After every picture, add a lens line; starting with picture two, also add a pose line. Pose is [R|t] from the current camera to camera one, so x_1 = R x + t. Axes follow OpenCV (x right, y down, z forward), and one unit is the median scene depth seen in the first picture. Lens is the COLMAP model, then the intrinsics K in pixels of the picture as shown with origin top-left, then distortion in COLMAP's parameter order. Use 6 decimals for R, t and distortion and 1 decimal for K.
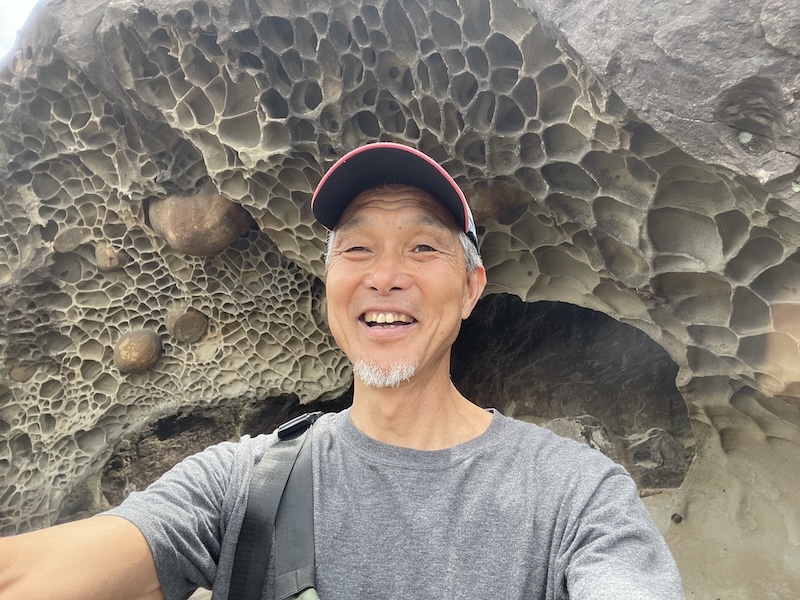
lens RADIAL K [[535.5, 0, 400.7], [0, 535.5, 302.1], [0, 0, 1]] dist [0.057945, -0.014048]
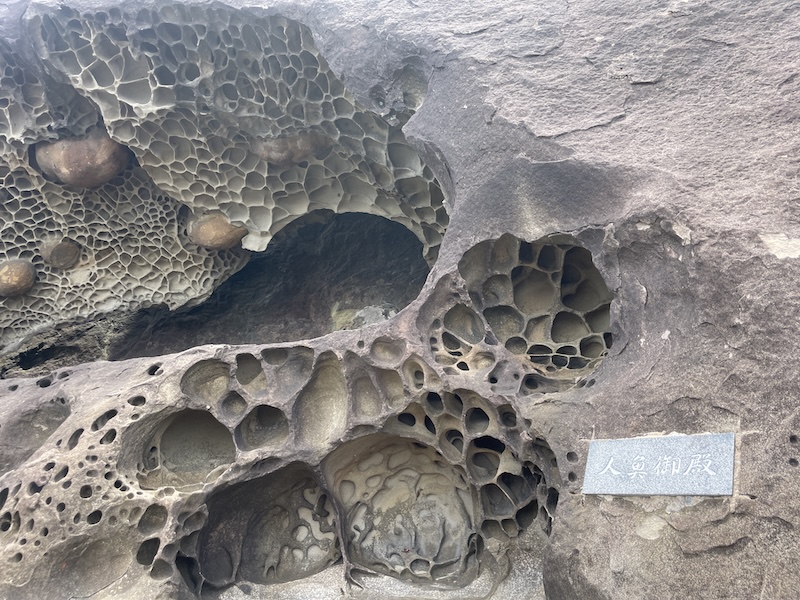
lens RADIAL K [[611.7, 0, 403.7], [0, 611.7, 300.2], [0, 0, 1]] dist [0.034336, -0.043803]
pose [[0.959469, -0.041003, 0.278817, -0.080911], [0.041893, 0.999118, 0.002769, 0.244093], [-0.278685, 0.009024, 0.960340, -0.715152]]
